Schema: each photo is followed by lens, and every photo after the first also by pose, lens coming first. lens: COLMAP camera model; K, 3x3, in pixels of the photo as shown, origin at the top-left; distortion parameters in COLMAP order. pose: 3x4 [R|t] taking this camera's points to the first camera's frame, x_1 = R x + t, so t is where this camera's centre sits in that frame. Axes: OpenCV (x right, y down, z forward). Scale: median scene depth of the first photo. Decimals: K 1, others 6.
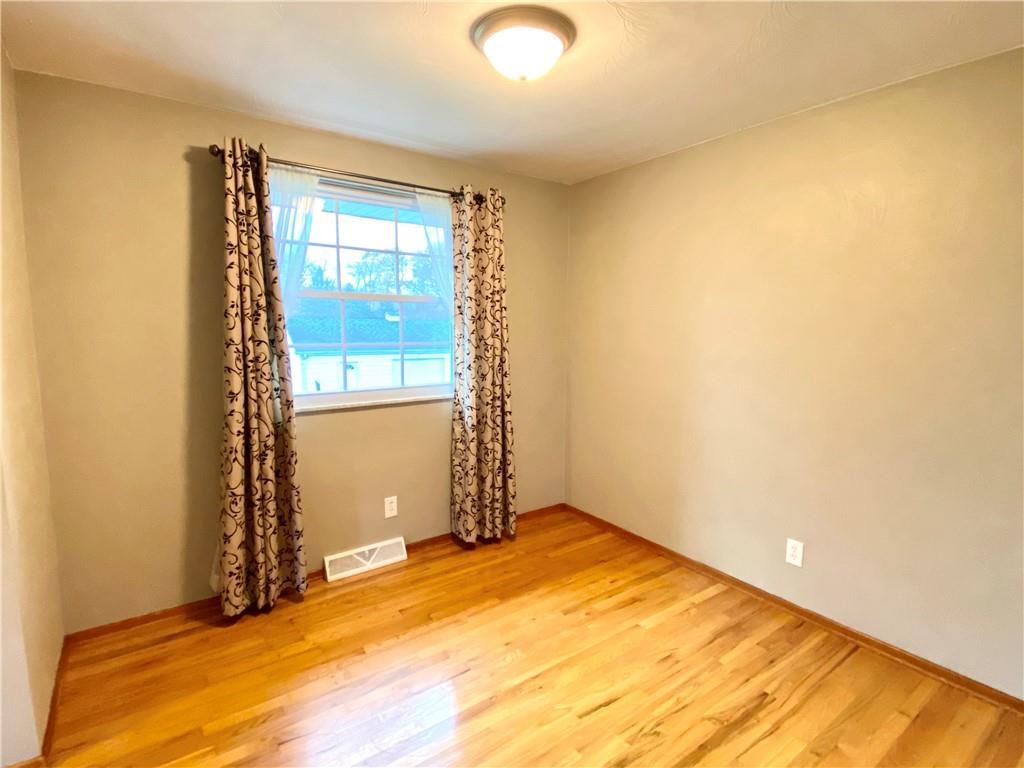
lens RADIAL K [[512.9, 0, 506.2], [0, 512.9, 379.4], [0, 0, 1]] dist [0.077740, -0.077877]
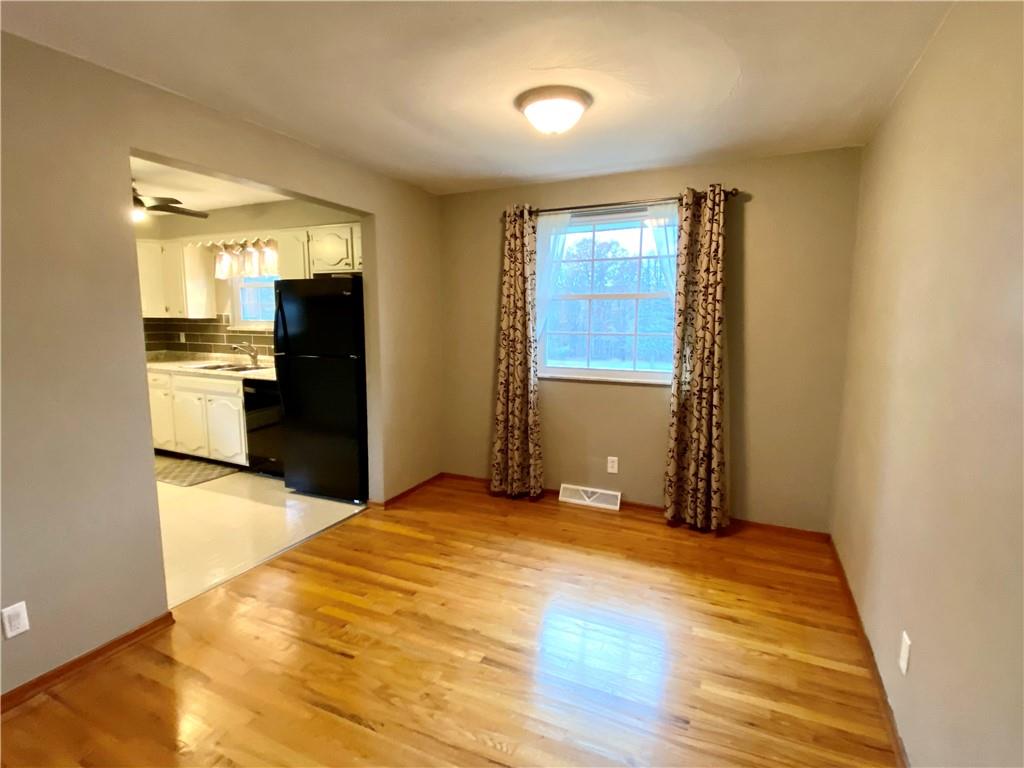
lens RADIAL K [[512.9, 0, 506.2], [0, 512.9, 379.4], [0, 0, 1]] dist [0.077740, -0.077877]
pose [[0.477076, 0.104030, -0.872684, 0.760866], [-0.094126, 0.993306, 0.066952, -0.017677], [0.873807, 0.050201, 0.483674, 0.177537]]
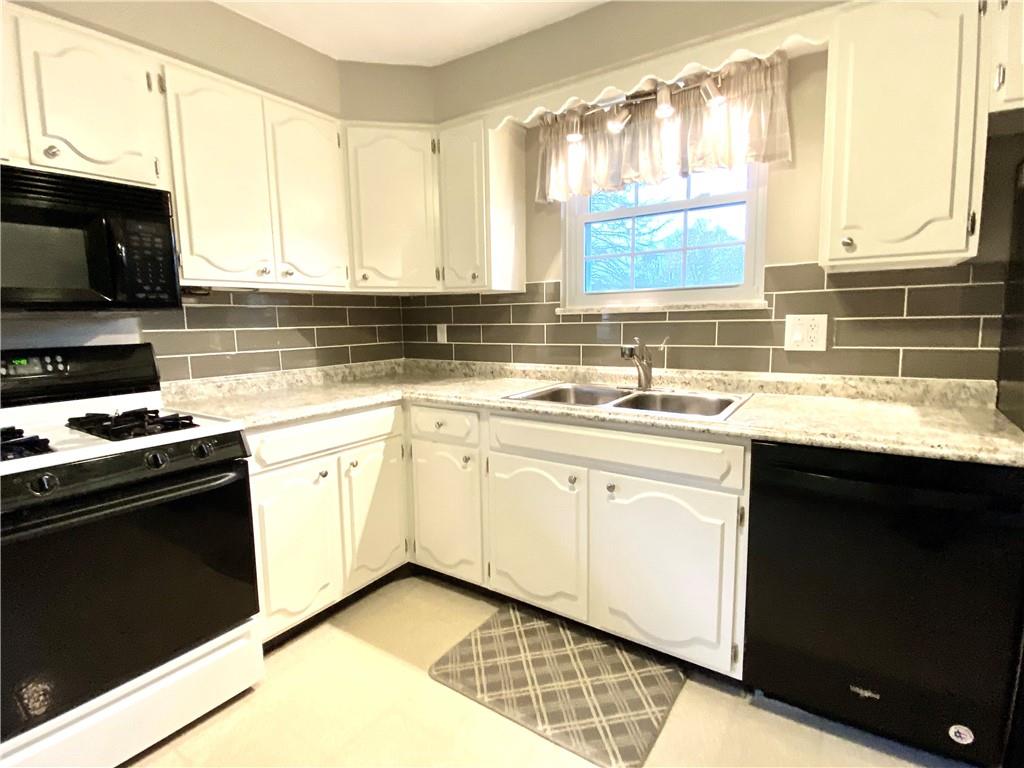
lens RADIAL K [[512.9, 0, 506.2], [0, 512.9, 379.4], [0, 0, 1]] dist [0.077740, -0.077877]
pose [[0.334874, 0.098825, -0.937066, -0.600895], [-0.074472, 0.994150, 0.078231, 0.076976], [0.939315, 0.043588, 0.340275, -0.186116]]
